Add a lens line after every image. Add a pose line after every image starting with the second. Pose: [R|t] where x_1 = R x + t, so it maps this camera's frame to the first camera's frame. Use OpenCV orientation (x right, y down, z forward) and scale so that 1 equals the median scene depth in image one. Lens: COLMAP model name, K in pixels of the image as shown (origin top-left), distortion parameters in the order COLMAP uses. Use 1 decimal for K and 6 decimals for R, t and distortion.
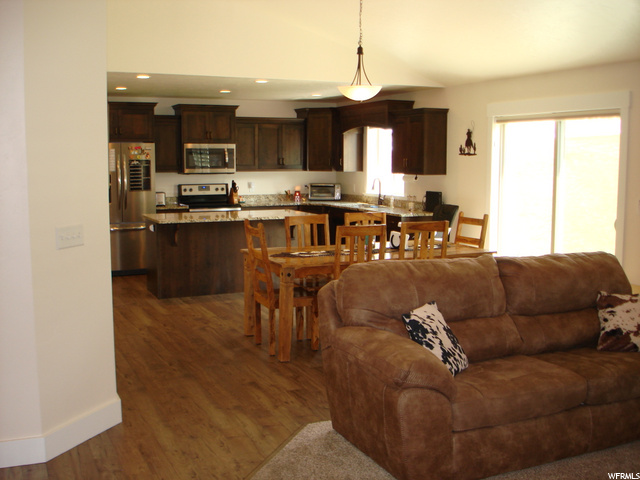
lens RADIAL K [[715.8, 0, 318.3], [0, 715.8, 237.2], [0, 0, 1]] dist [-0.092548, 0.000000]
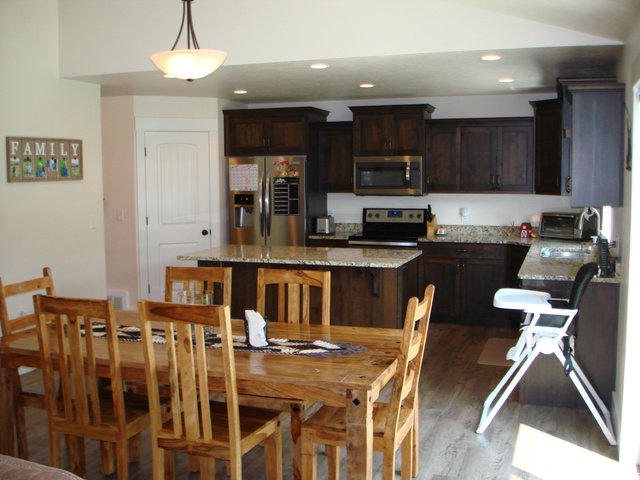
lens RADIAL K [[715.8, 0, 318.5], [0, 715.8, 243.6], [0, 0, 1]] dist [-0.092548, 0.000000]
pose [[0.719069, 0.063230, -0.692056, 0.317366], [-0.071007, 0.997325, 0.017342, -0.044637], [0.691301, 0.036671, 0.721636, 0.390419]]
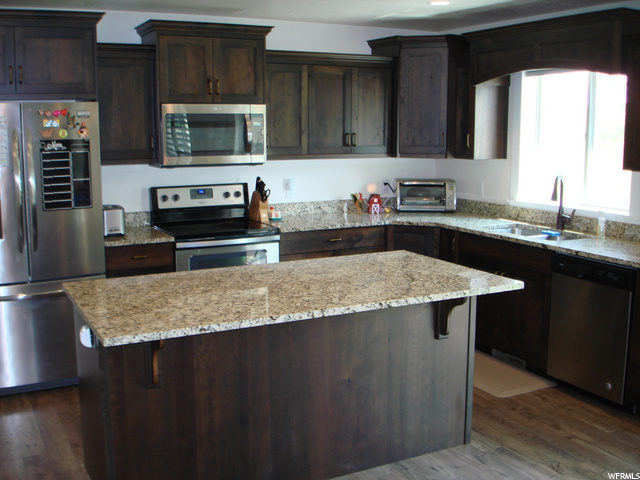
lens RADIAL K [[715.8, 0, 319.0], [0, 715.8, 239.4], [0, 0, 1]] dist [-0.092548, 0.000000]
pose [[0.998693, -0.008923, 0.050326, -0.103471], [0.006468, 0.998790, 0.048743, -0.060437], [-0.050700, -0.048354, 0.997543, 0.492762]]
